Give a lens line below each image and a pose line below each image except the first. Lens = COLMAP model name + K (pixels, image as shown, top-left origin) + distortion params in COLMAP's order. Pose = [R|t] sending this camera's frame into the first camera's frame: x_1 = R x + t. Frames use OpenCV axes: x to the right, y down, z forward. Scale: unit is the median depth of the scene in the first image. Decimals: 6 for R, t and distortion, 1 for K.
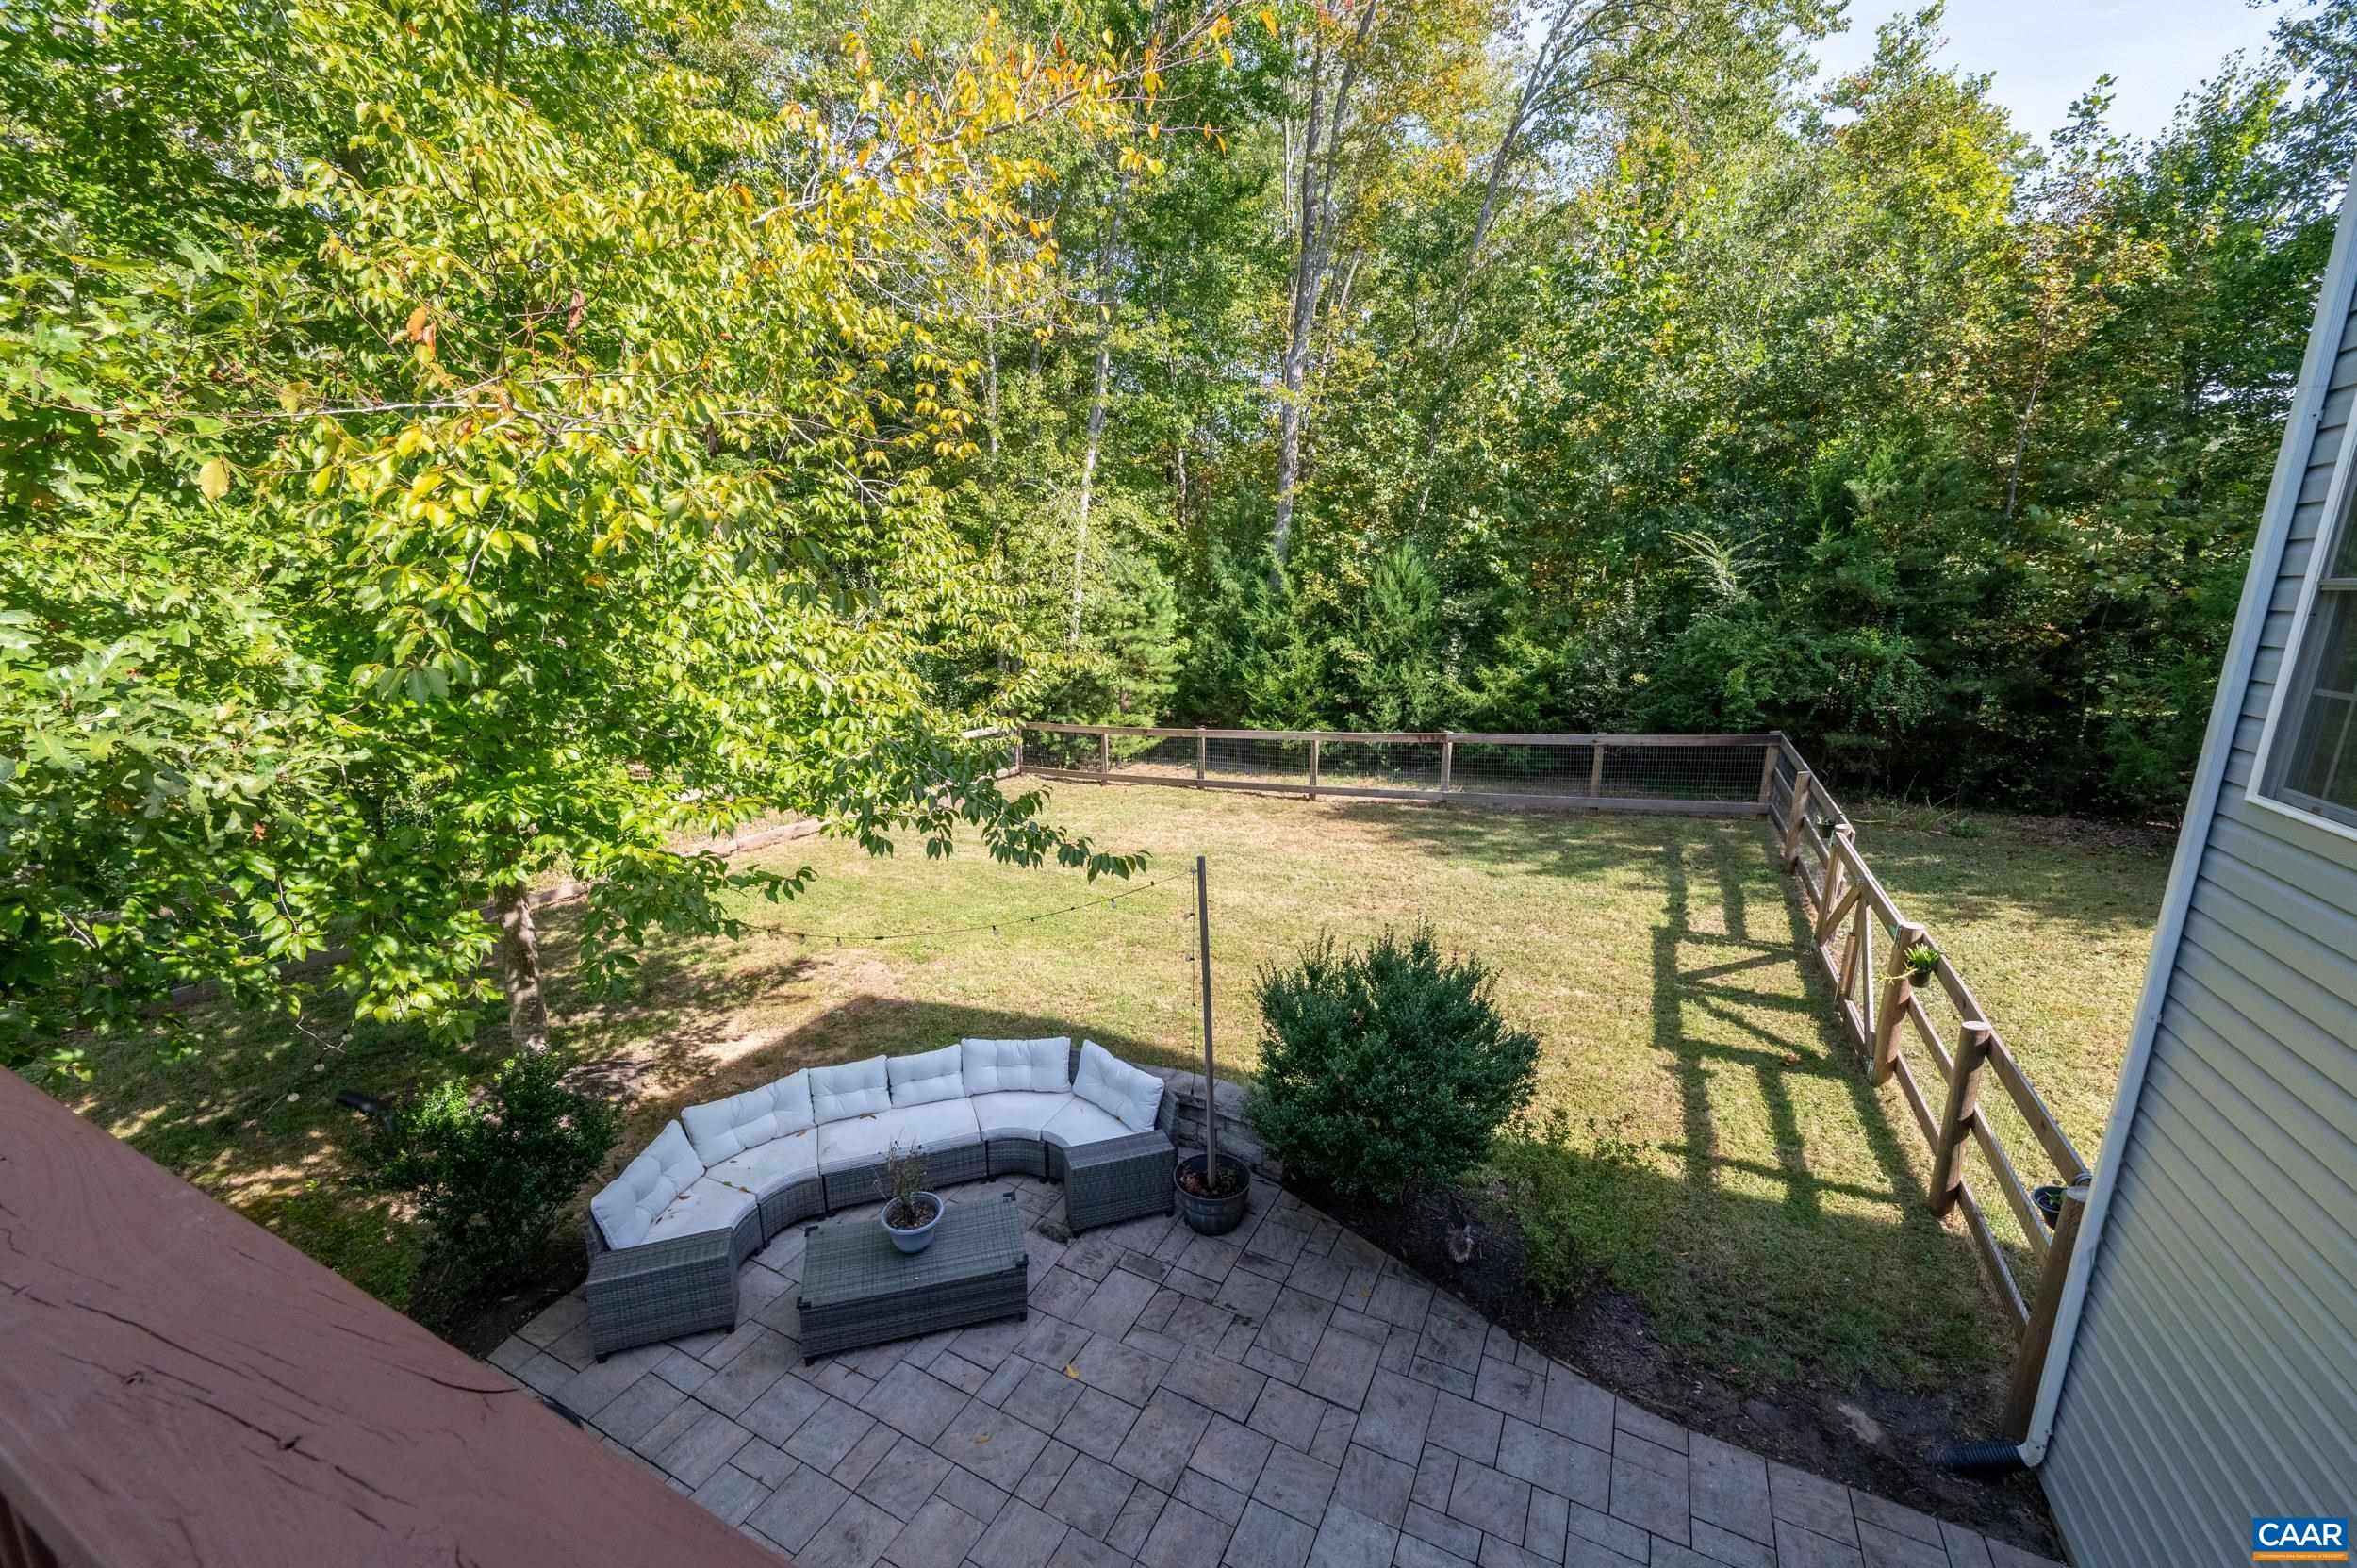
lens RADIAL K [[934.6, 0, 1171.5], [0, 934.6, 792.5], [0, 0, 1]] dist [-0.001847, 0.000376]
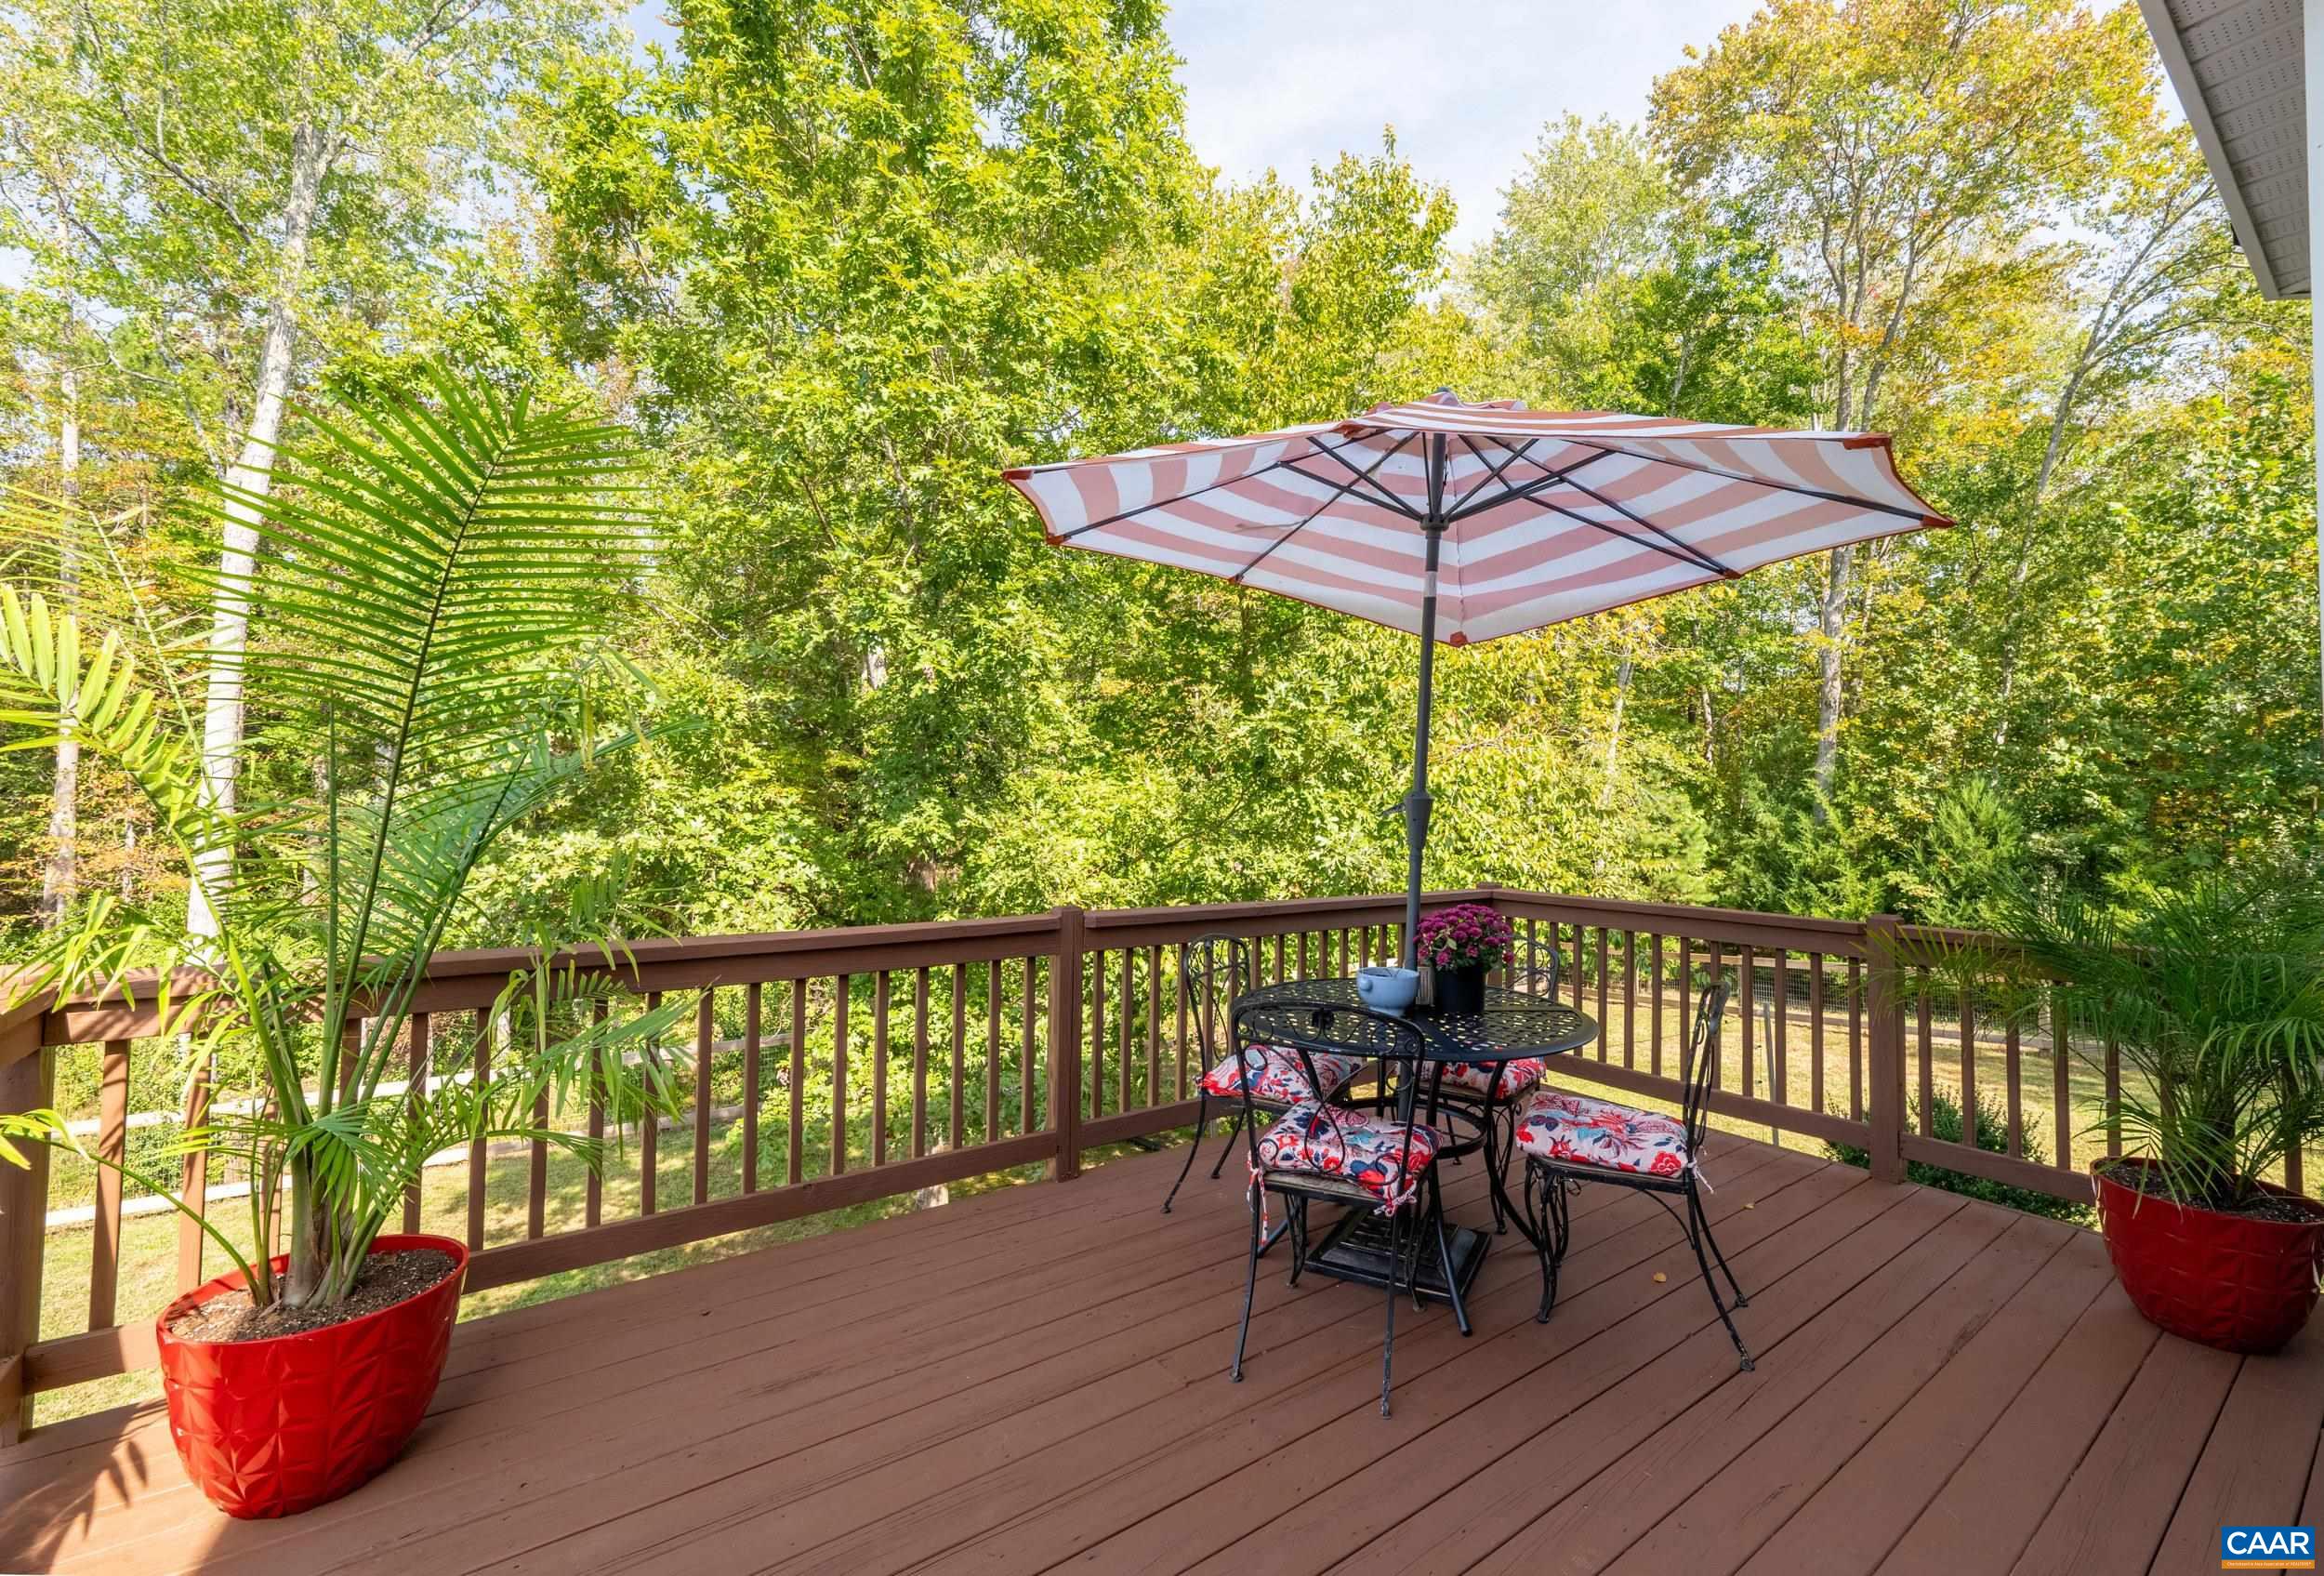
lens RADIAL K [[968.2, 0, 1244.2], [0, 968.2, 778.7], [0, 0, 1]] dist [0.012787, -0.001249]
pose [[0.910257, -0.011606, -0.413881, -0.020581], [-0.094906, 0.967144, -0.235850, 0.044045], [0.403019, 0.253964, 0.879248, -0.190804]]
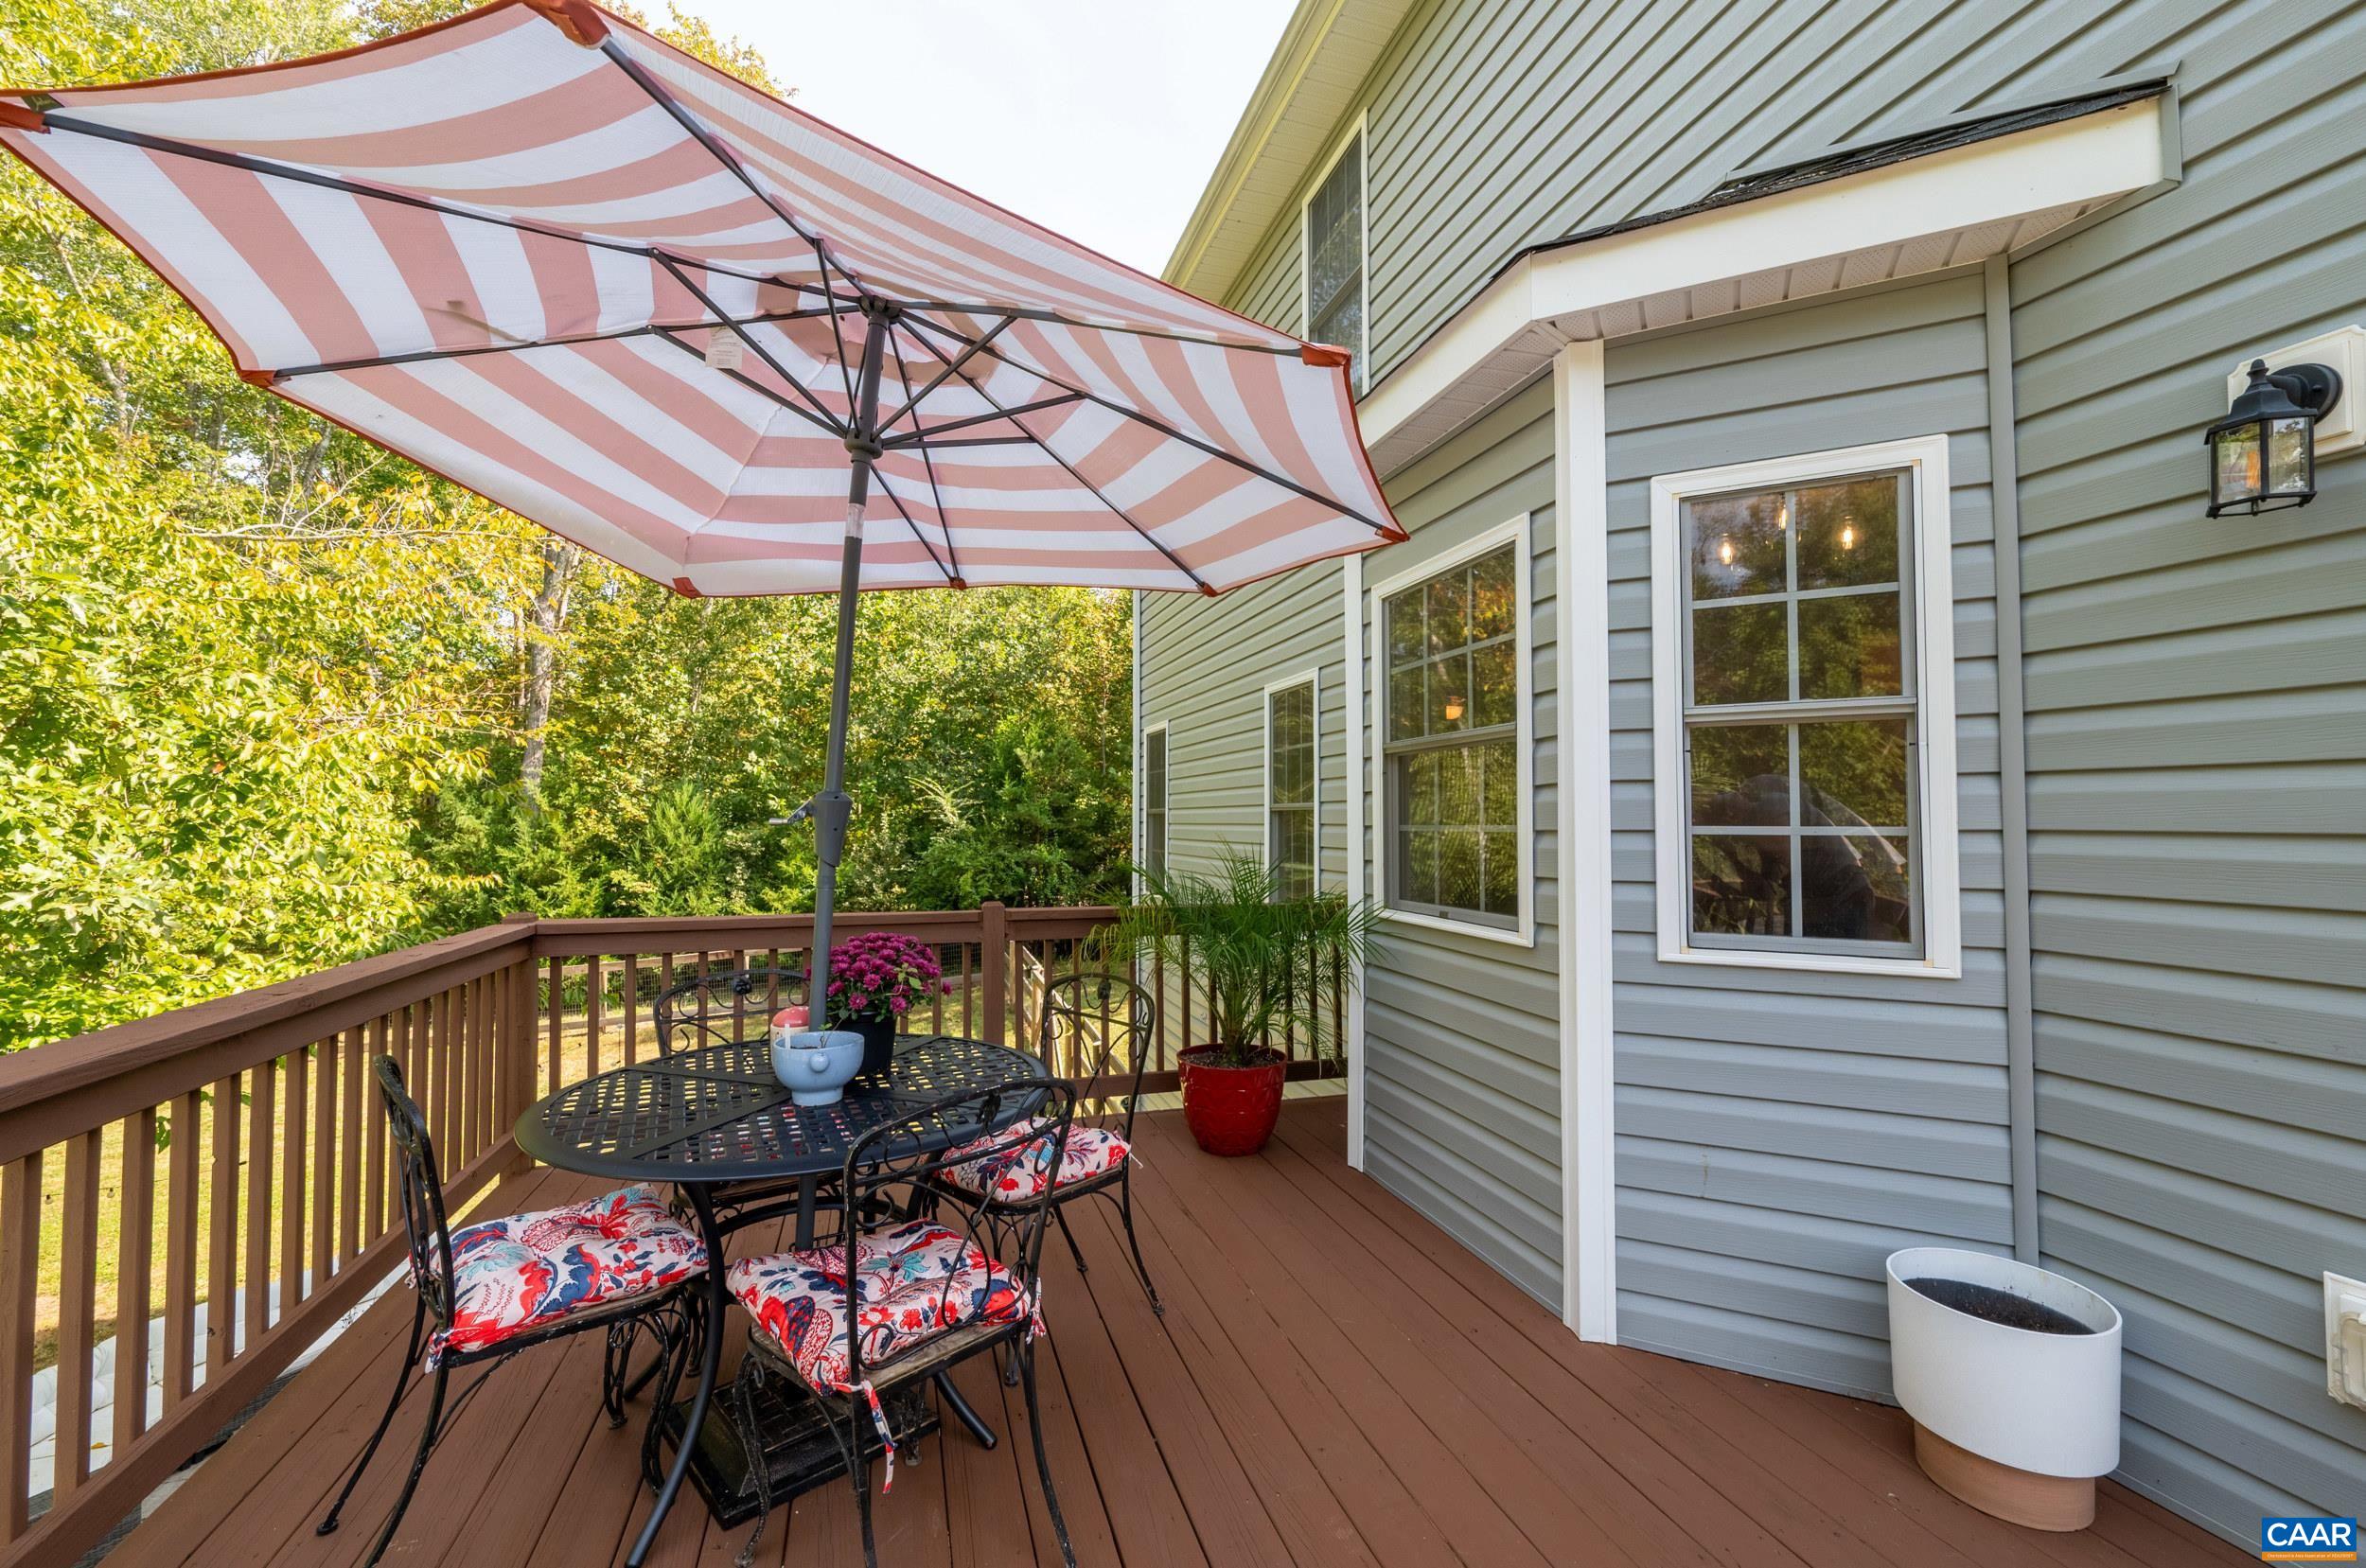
lens RADIAL K [[938.1, 0, 1194.7], [0, 938.1, 790.3], [0, 0, 1]] dist [-0.001847, 0.000376]
pose [[0.712084, 0.011758, 0.701995, -0.092269], [0.161727, 0.970225, -0.180302, 0.035751], [-0.683213, 0.241922, 0.688980, -0.157415]]
